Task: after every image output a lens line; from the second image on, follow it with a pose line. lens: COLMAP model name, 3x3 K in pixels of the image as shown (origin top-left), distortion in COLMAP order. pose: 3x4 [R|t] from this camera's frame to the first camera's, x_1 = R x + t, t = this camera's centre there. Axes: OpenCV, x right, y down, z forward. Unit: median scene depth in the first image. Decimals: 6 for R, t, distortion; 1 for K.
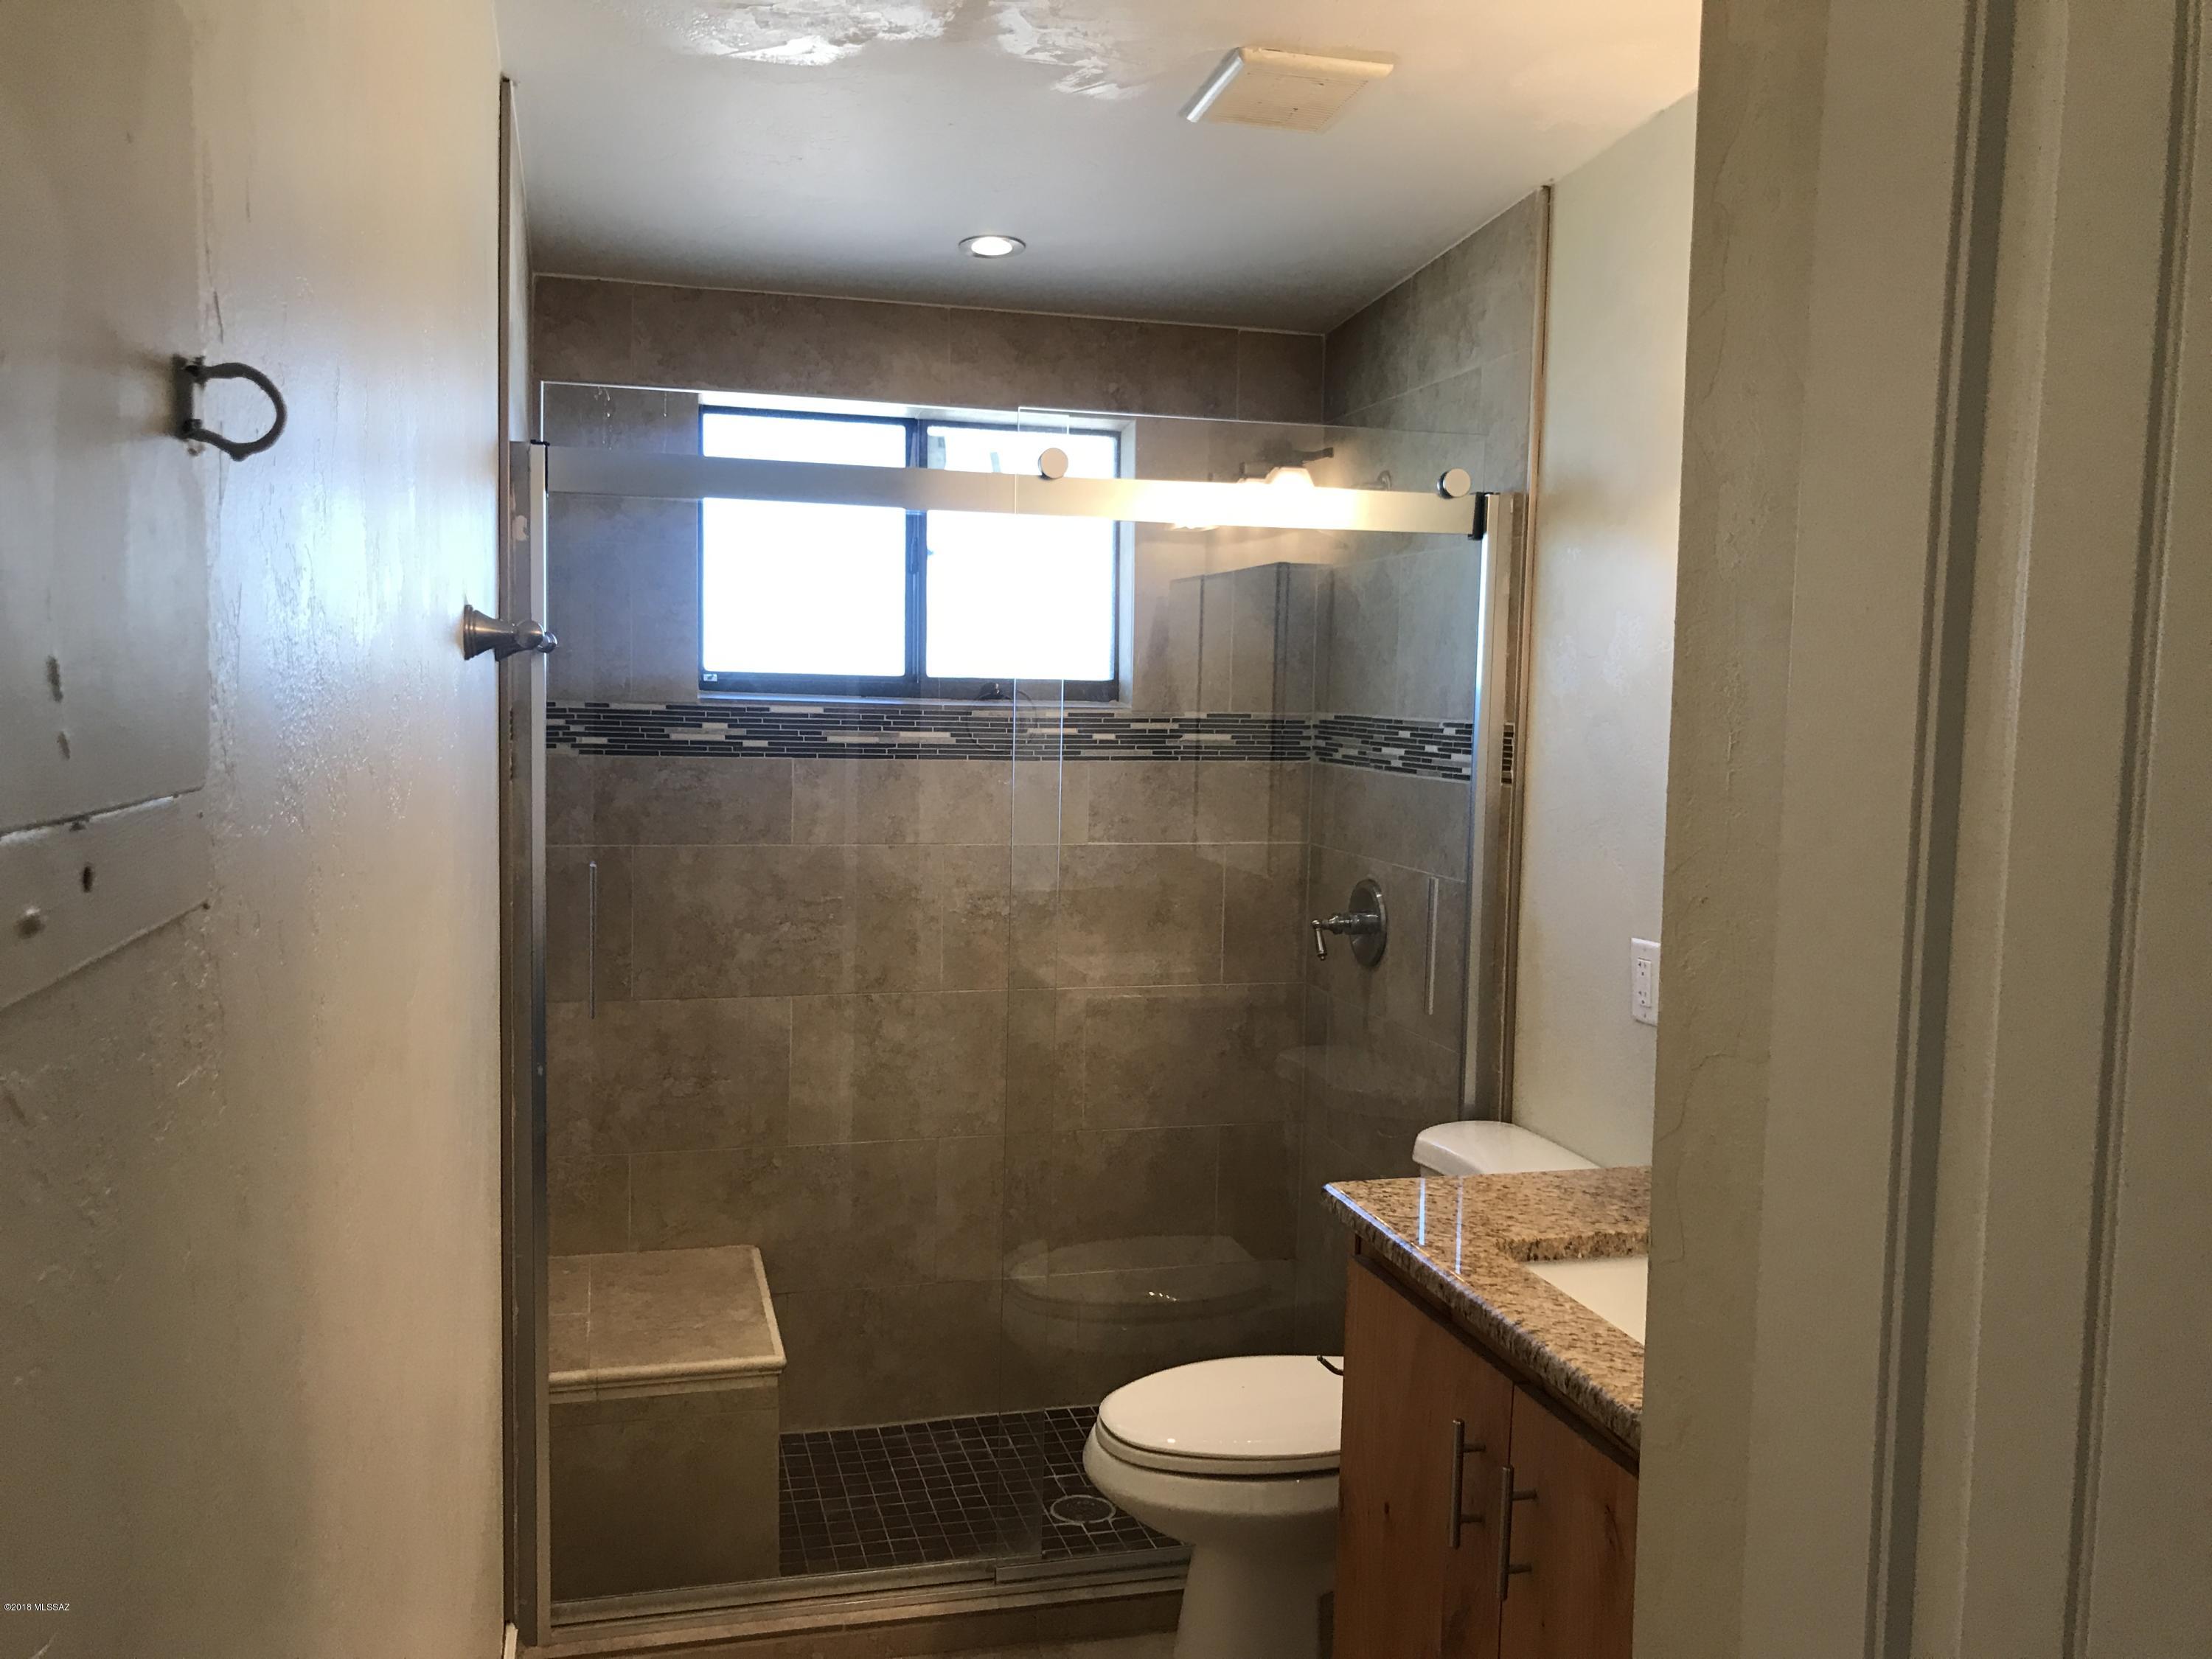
lens RADIAL K [[1834.0, 0, 1105.6], [0, 1834.0, 834.5], [0, 0, 1]] dist [0.016076, -0.000710]
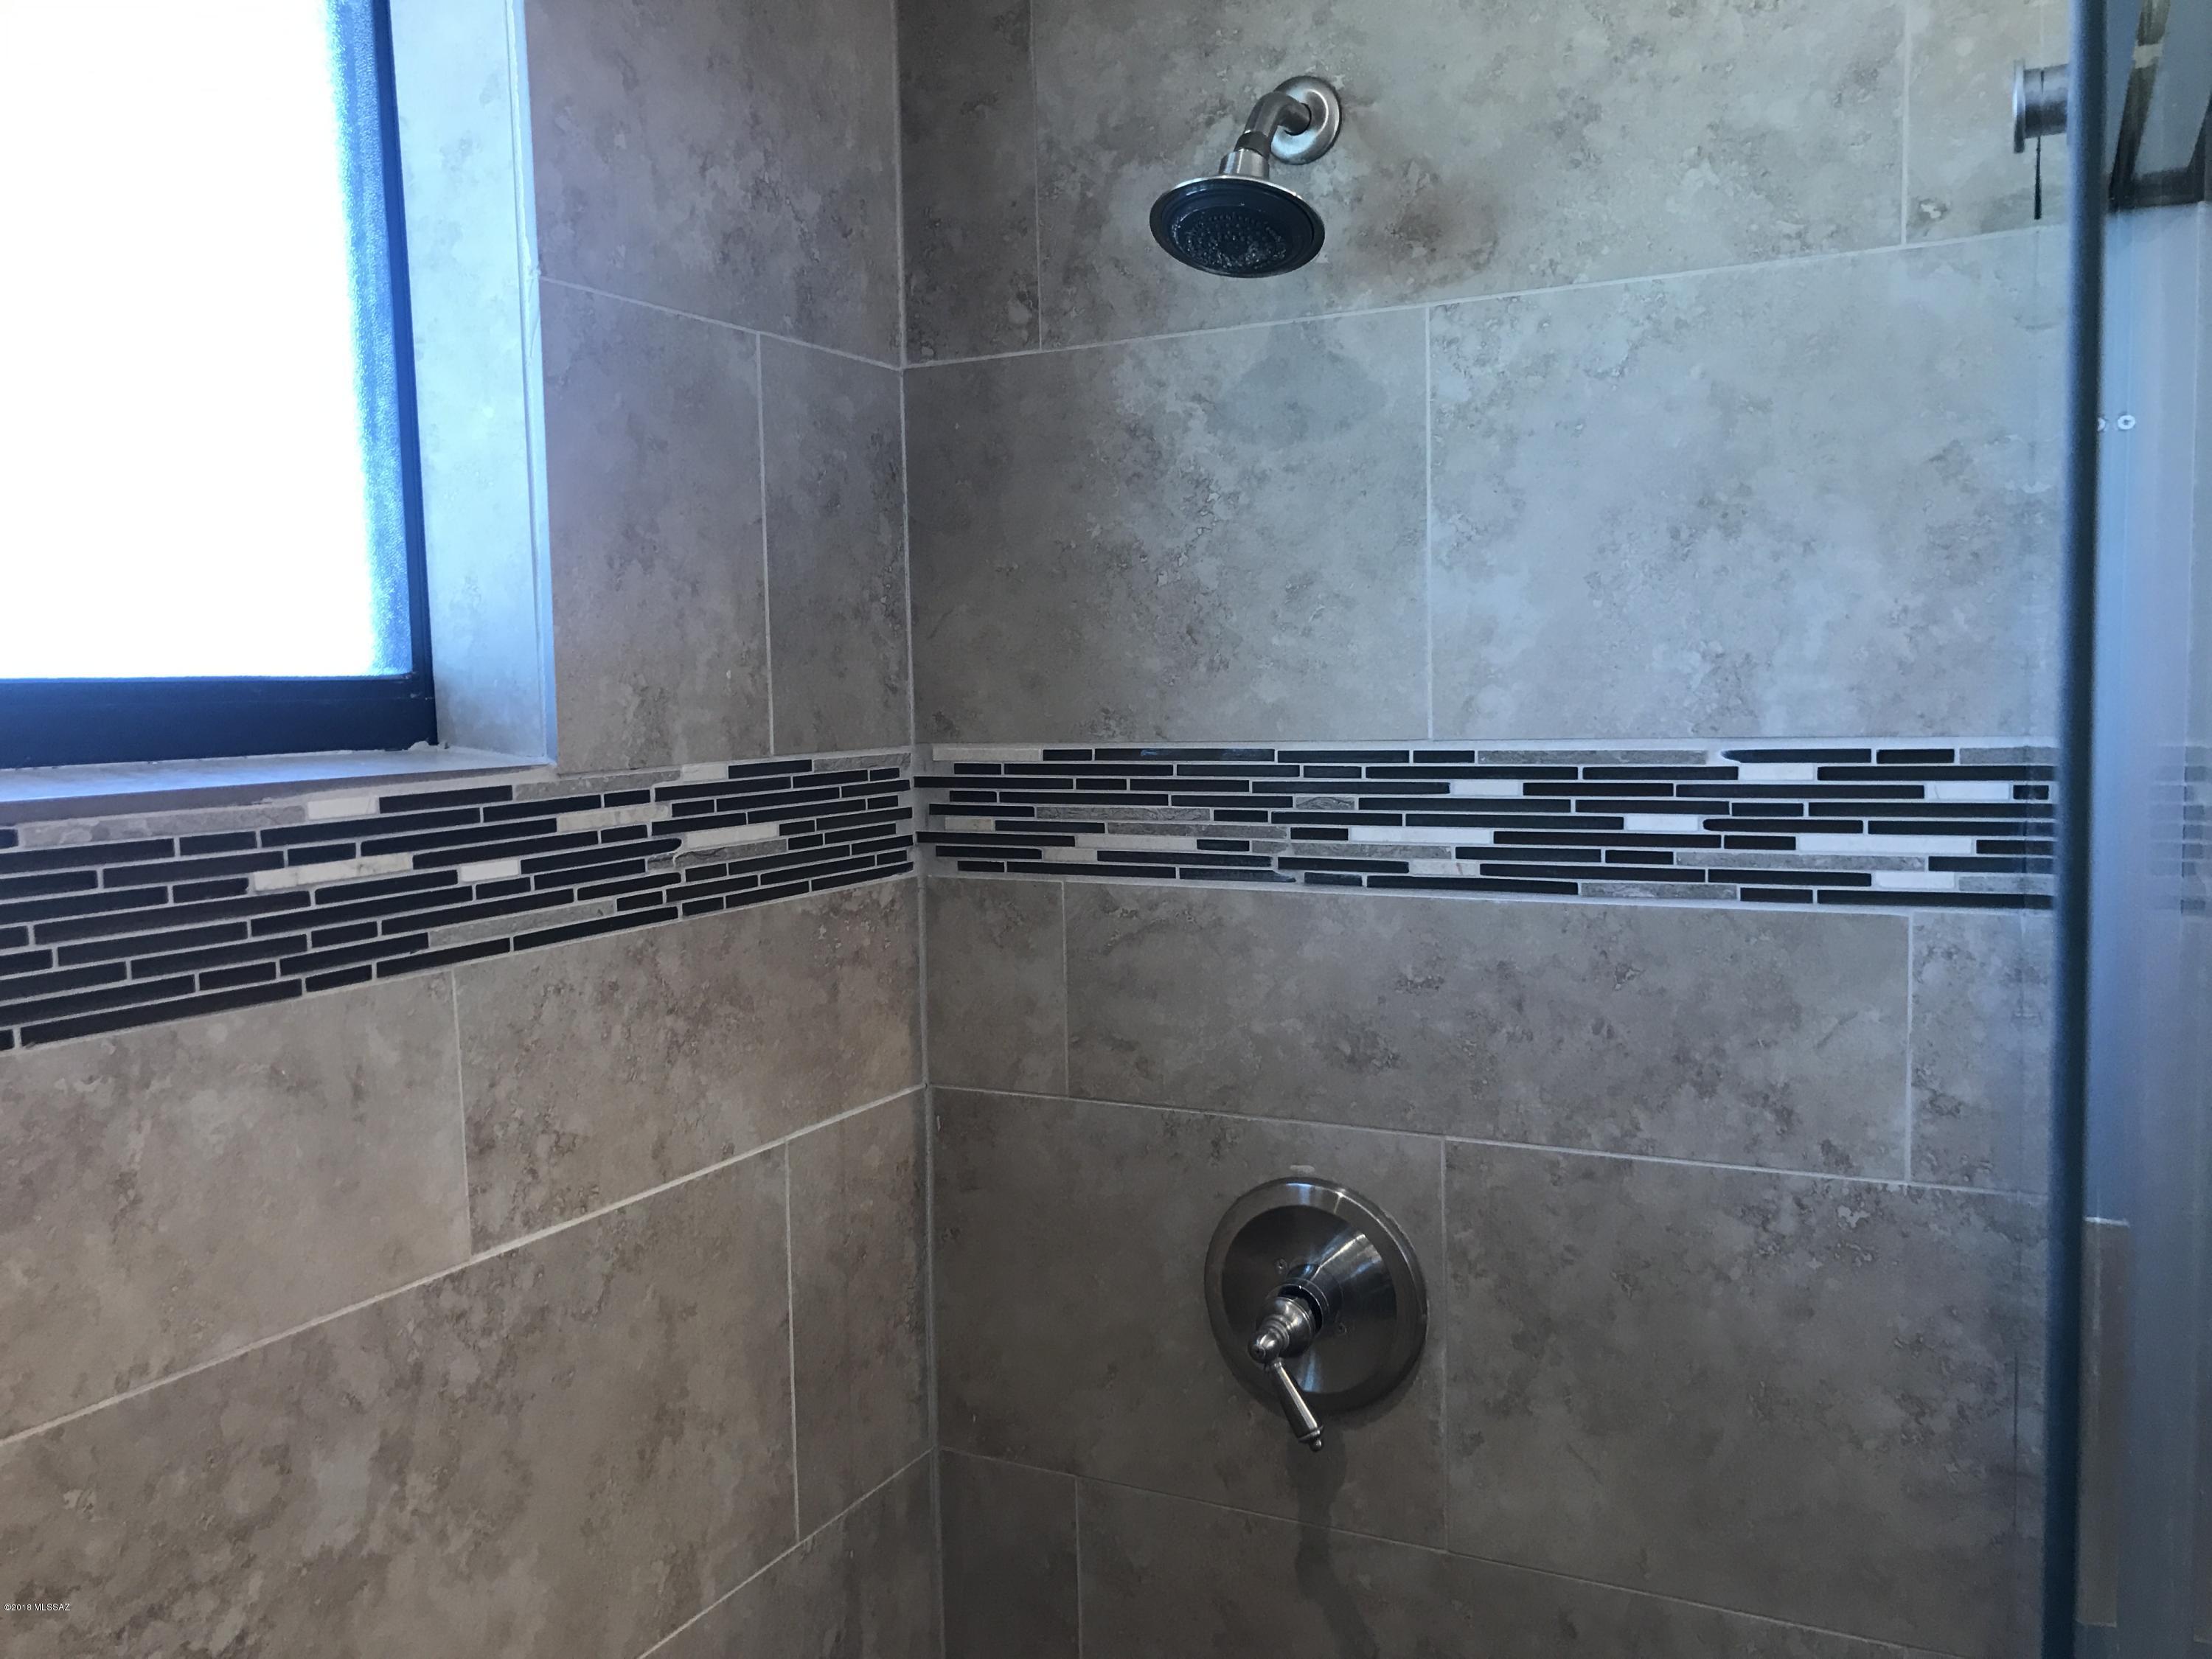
lens RADIAL K [[1834.0, 0, 1106.2], [0, 1834.0, 818.4], [0, 0, 1]] dist [0.016076, -0.000710]
pose [[0.658731, -0.086590, 0.747379, -0.148444], [0.092641, 0.995131, 0.033641, -0.061837], [-0.746653, 0.047078, 0.663545, 0.736932]]
